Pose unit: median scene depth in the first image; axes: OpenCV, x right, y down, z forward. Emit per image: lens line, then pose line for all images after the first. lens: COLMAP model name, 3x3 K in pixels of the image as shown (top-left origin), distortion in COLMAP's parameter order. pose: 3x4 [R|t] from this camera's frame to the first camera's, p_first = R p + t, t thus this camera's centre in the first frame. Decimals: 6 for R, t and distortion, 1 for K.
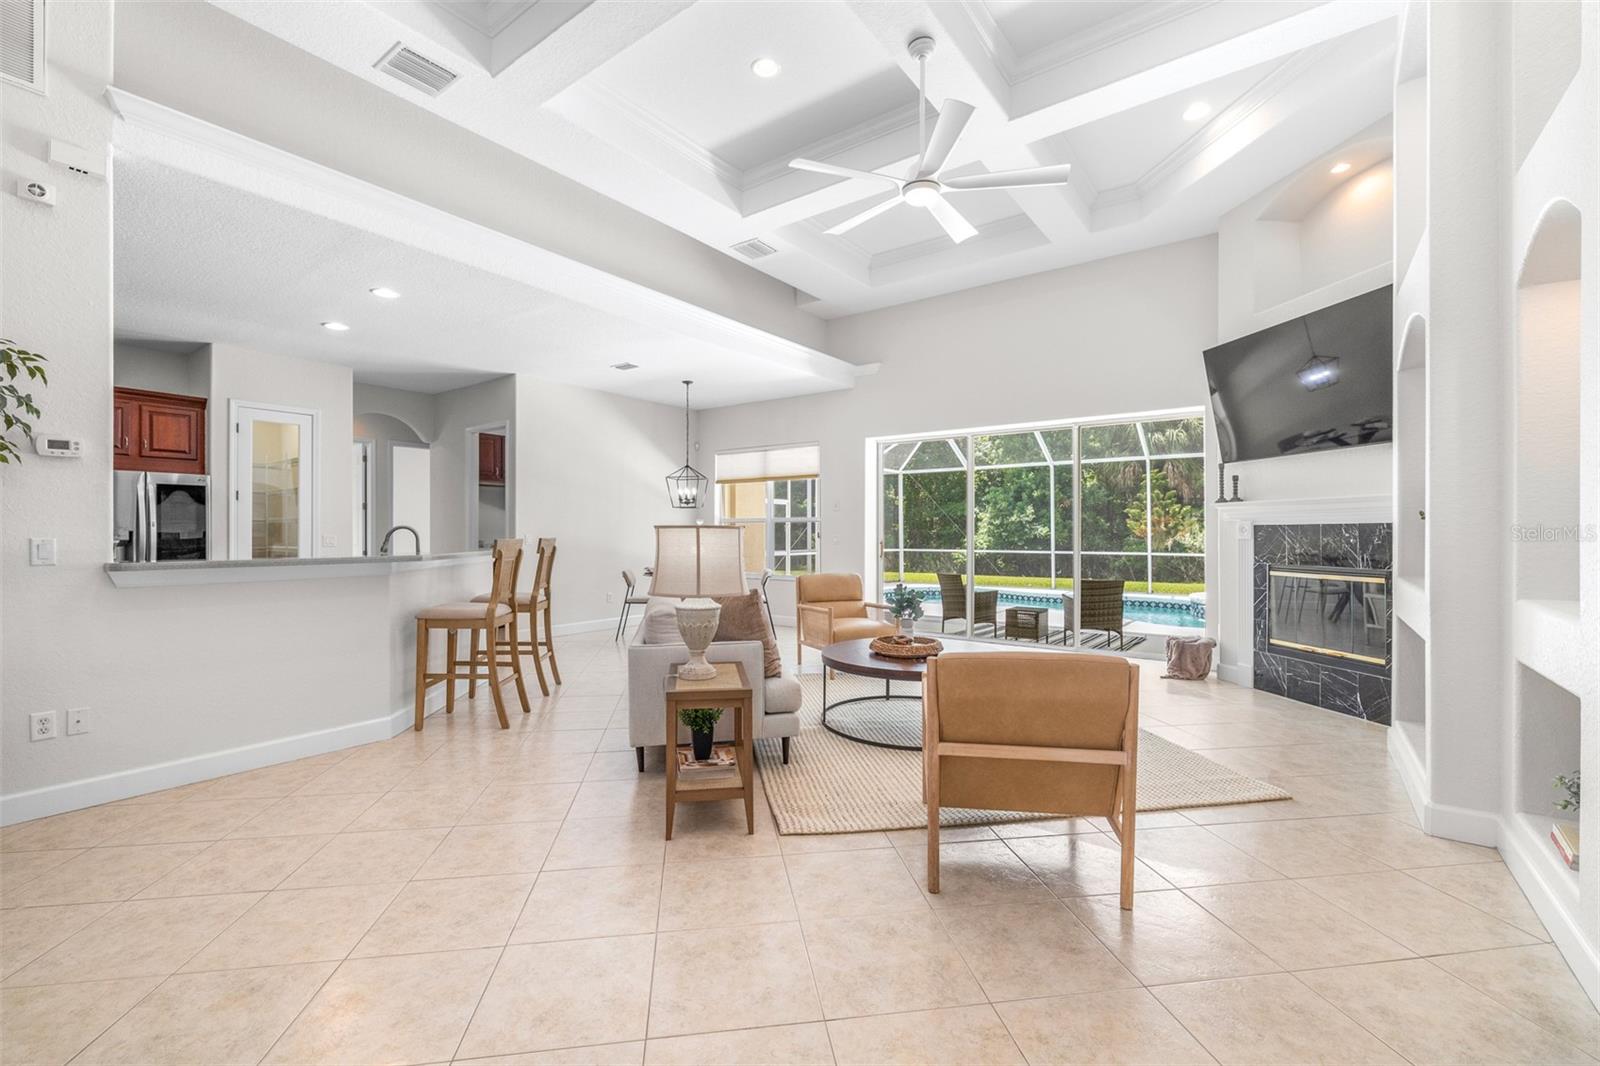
lens RADIAL K [[677.2, 0, 808.0], [0, 677.2, 536.8], [0, 0, 1]] dist [0.002183, -0.000119]
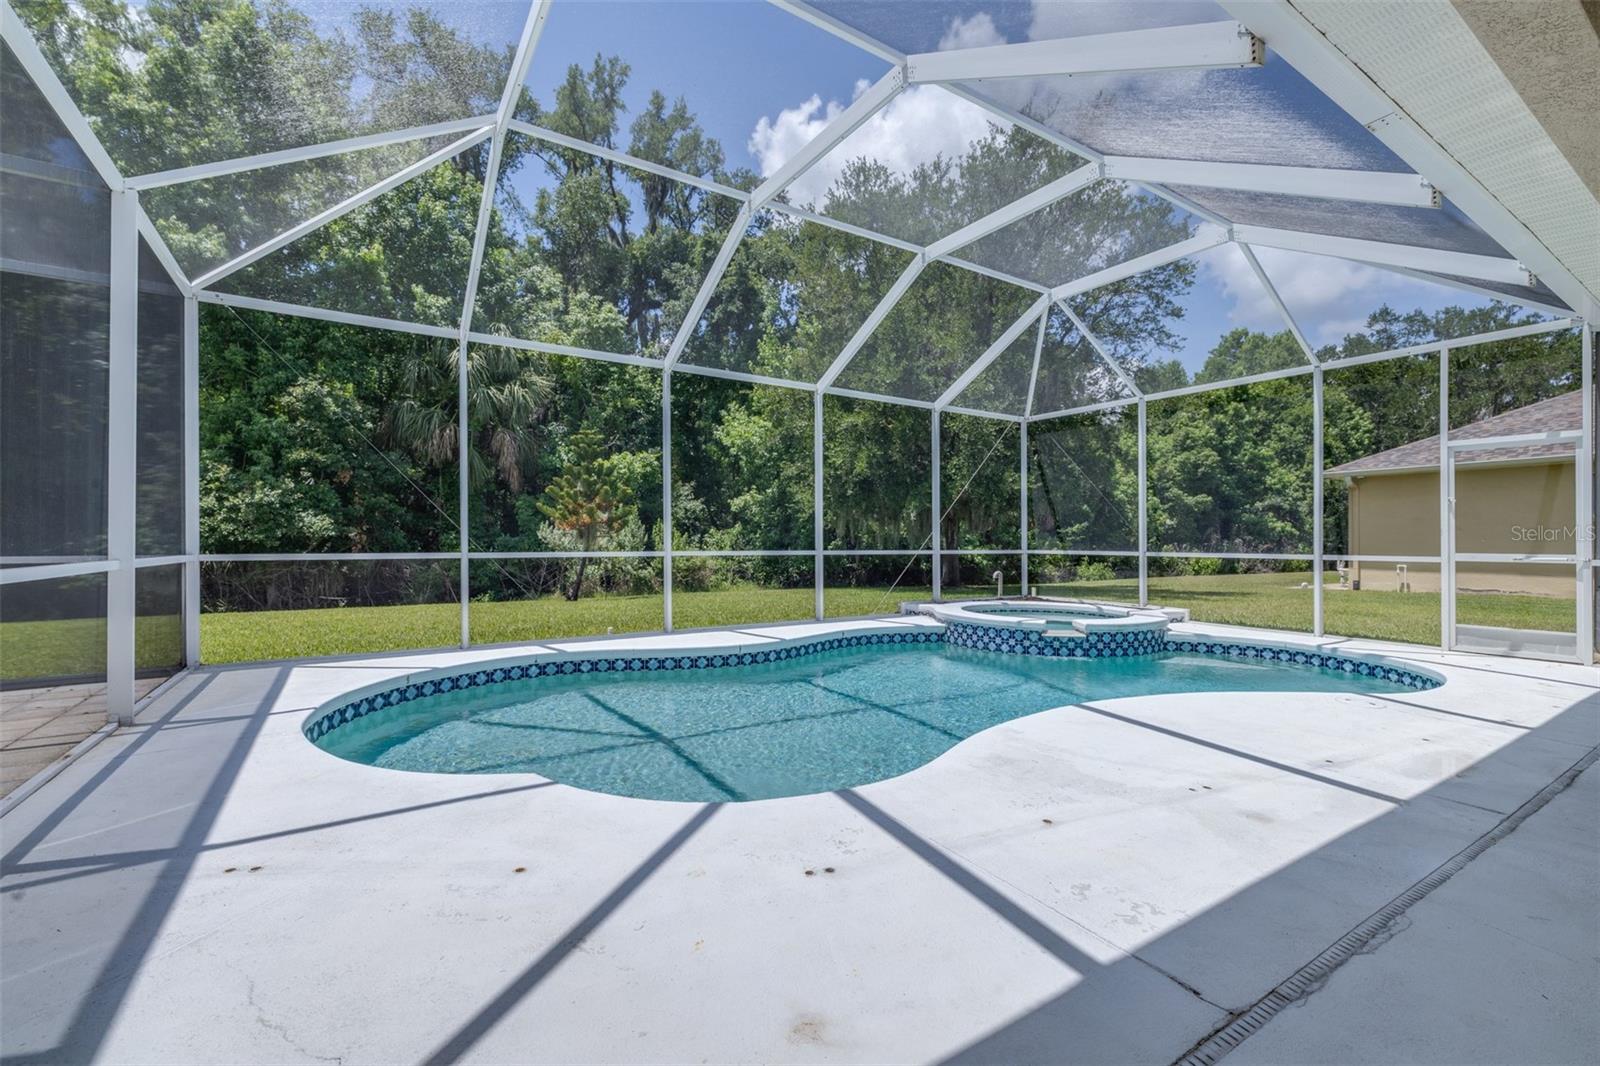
lens RADIAL K [[697.2, 0, 800.0], [0, 697.2, 533.0], [0, 0, 1]] dist [-0.013650, 0.000187]
pose [[0.372502, 0.013221, 0.927937, -0.140030], [-0.000081, 0.999899, -0.014213, 0.031383], [-0.928031, 0.005219, 0.372465, 1.571503]]
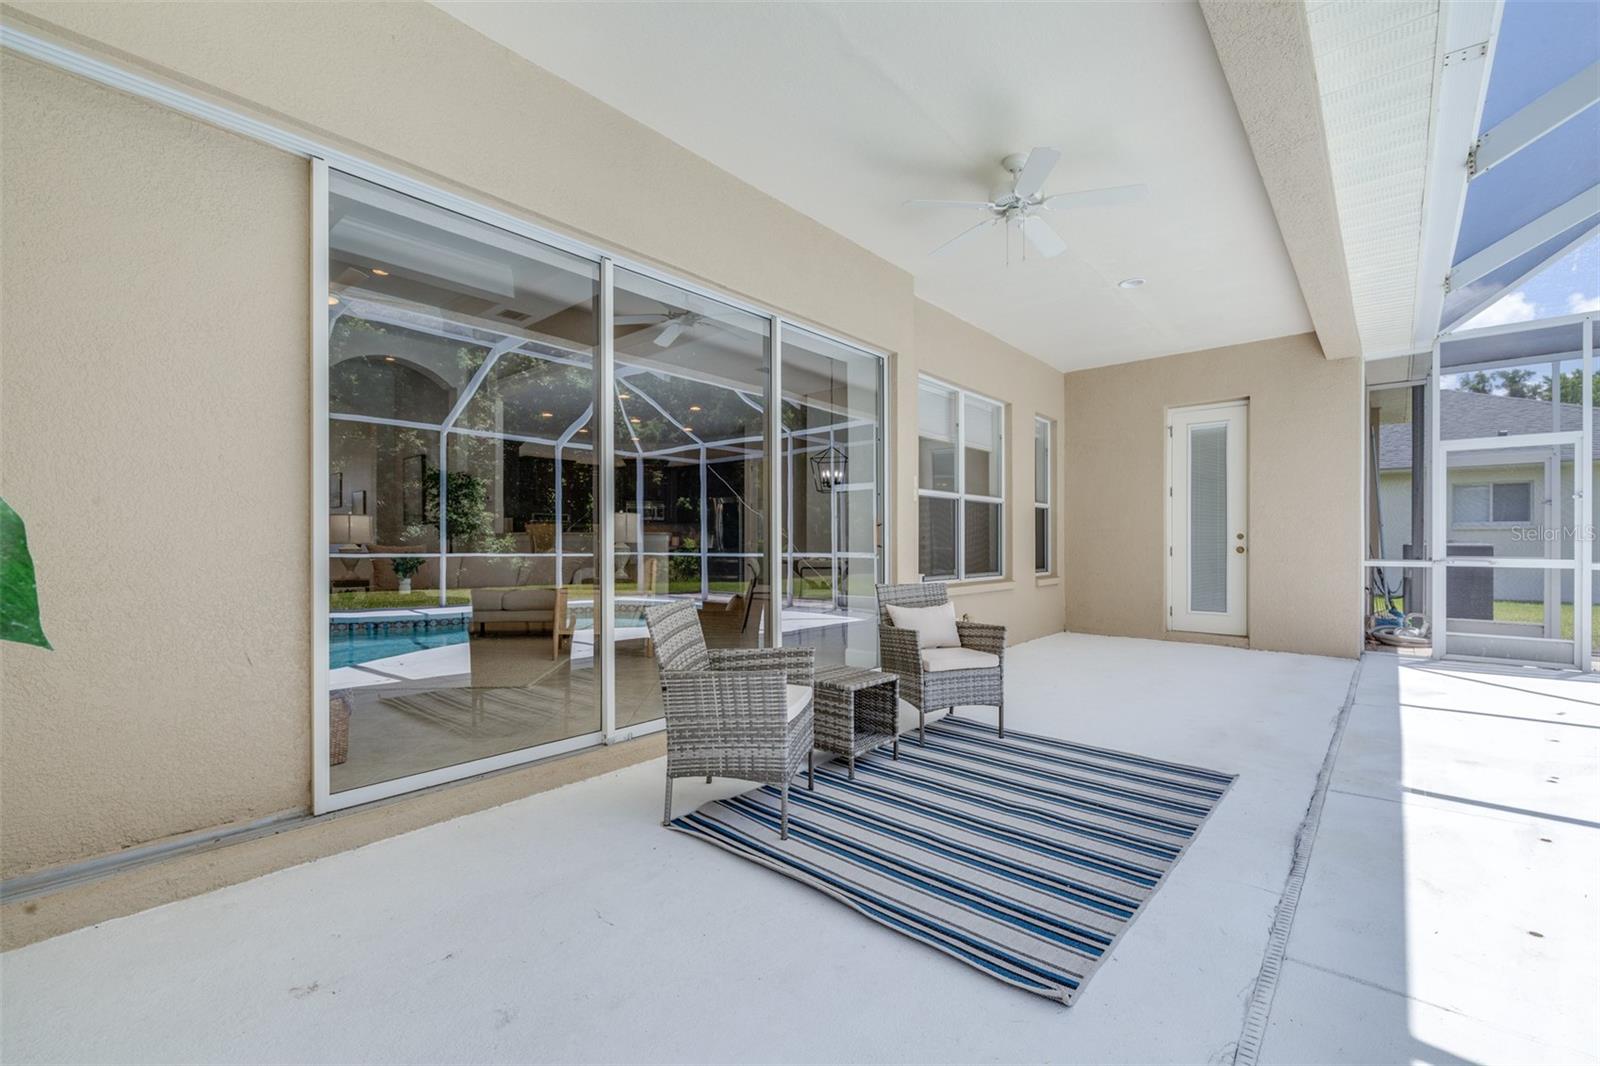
lens RADIAL K [[677.2, 0, 808.0], [0, 677.2, 536.8], [0, 0, 1]] dist [0.002183, -0.000119]
pose [[-0.090729, -0.007383, -0.995848, 0.776517], [-0.003415, 0.999969, -0.007102, 0.020869], [0.995870, 0.002756, -0.090752, 1.082197]]
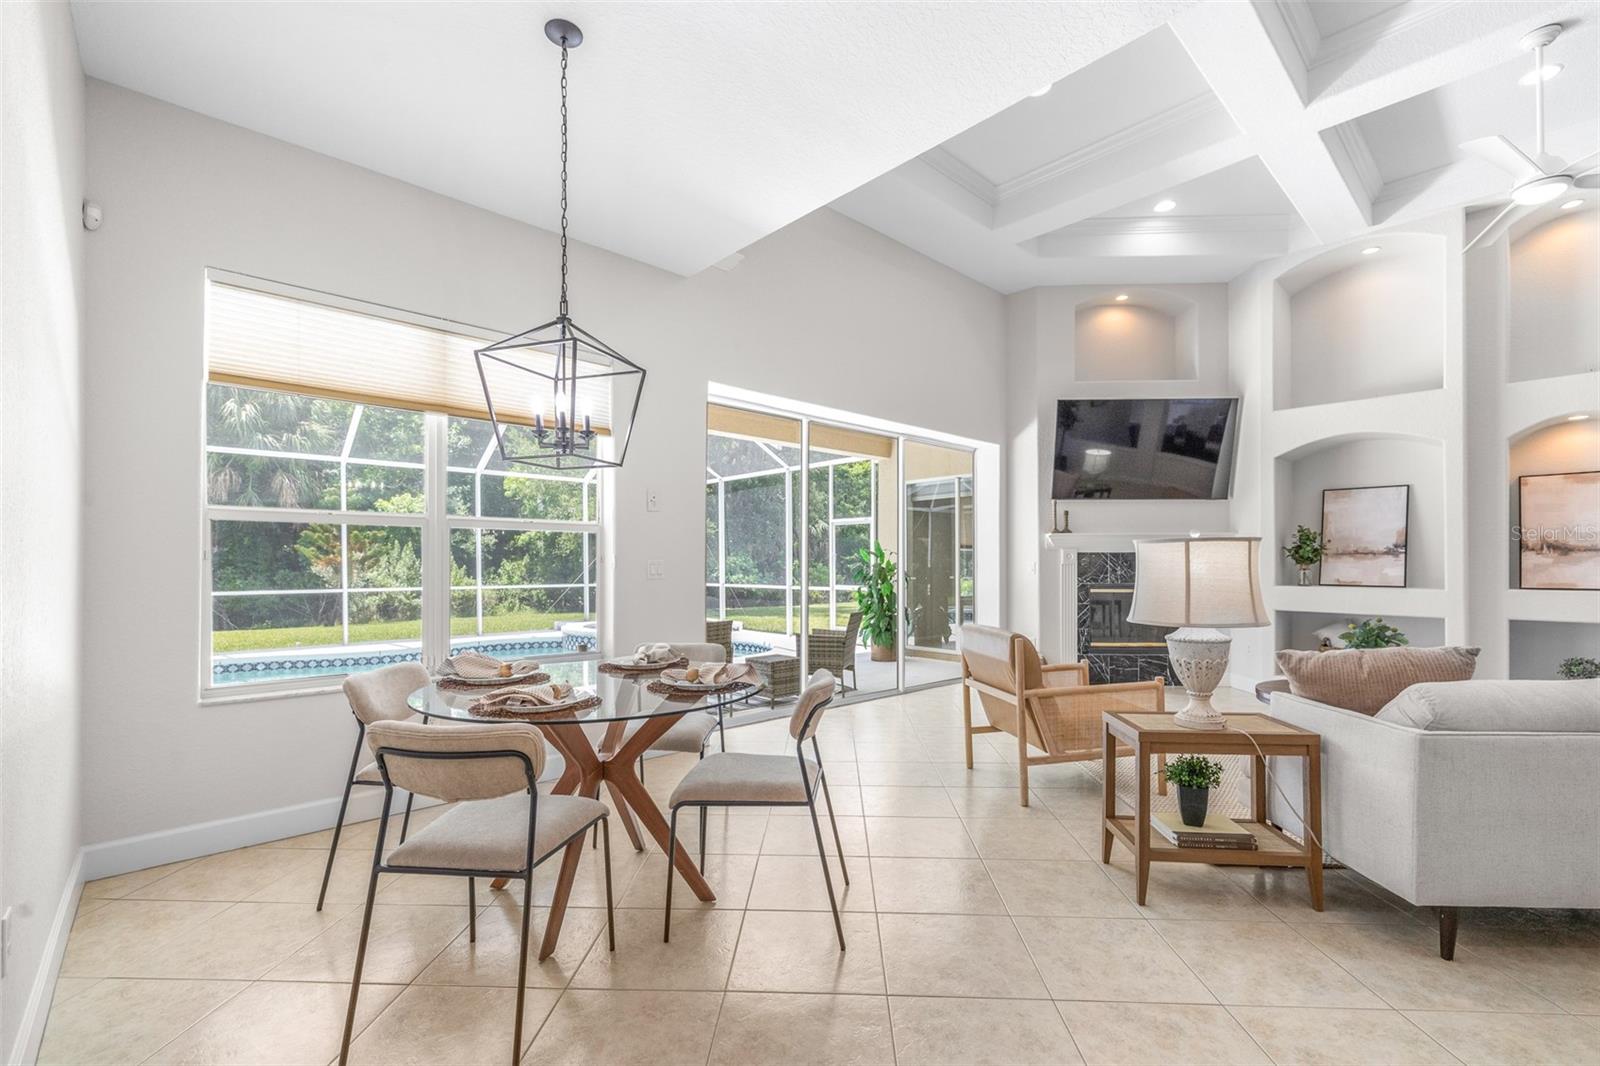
lens RADIAL K [[679.7, 0, 797.0], [0, 679.7, 541.8], [0, 0, 1]] dist [0.001234, 0.000202]
pose [[0.196569, 0.034741, 0.979874, -0.475559], [0.006259, 0.999307, -0.036685, 0.004041], [-0.980470, 0.013344, 0.196215, 0.913330]]
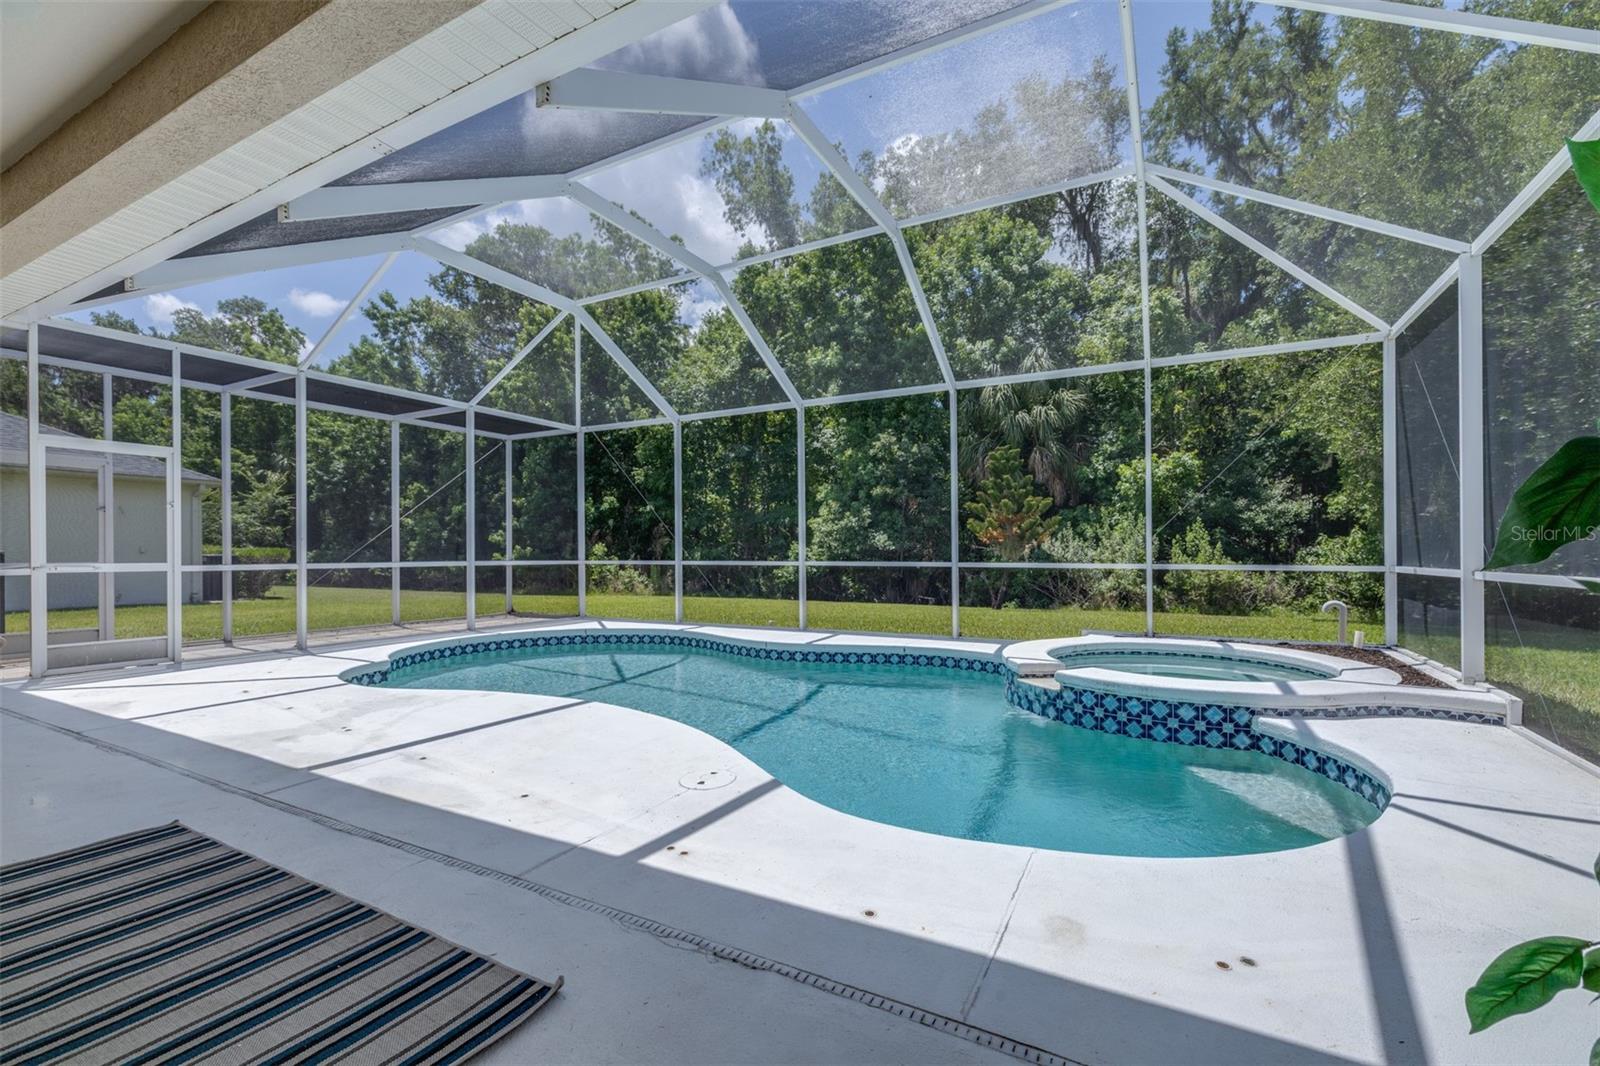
lens RADIAL K [[692.1, 0, 797.1], [0, 692.1, 550.1], [0, 0, 1]] dist [-0.001495, -0.000115]
pose [[0.992527, -0.000526, 0.122023, 0.597362], [0.001245, 0.999982, -0.005811, 0.028971], [-0.122018, 0.005920, 0.992510, 0.911677]]
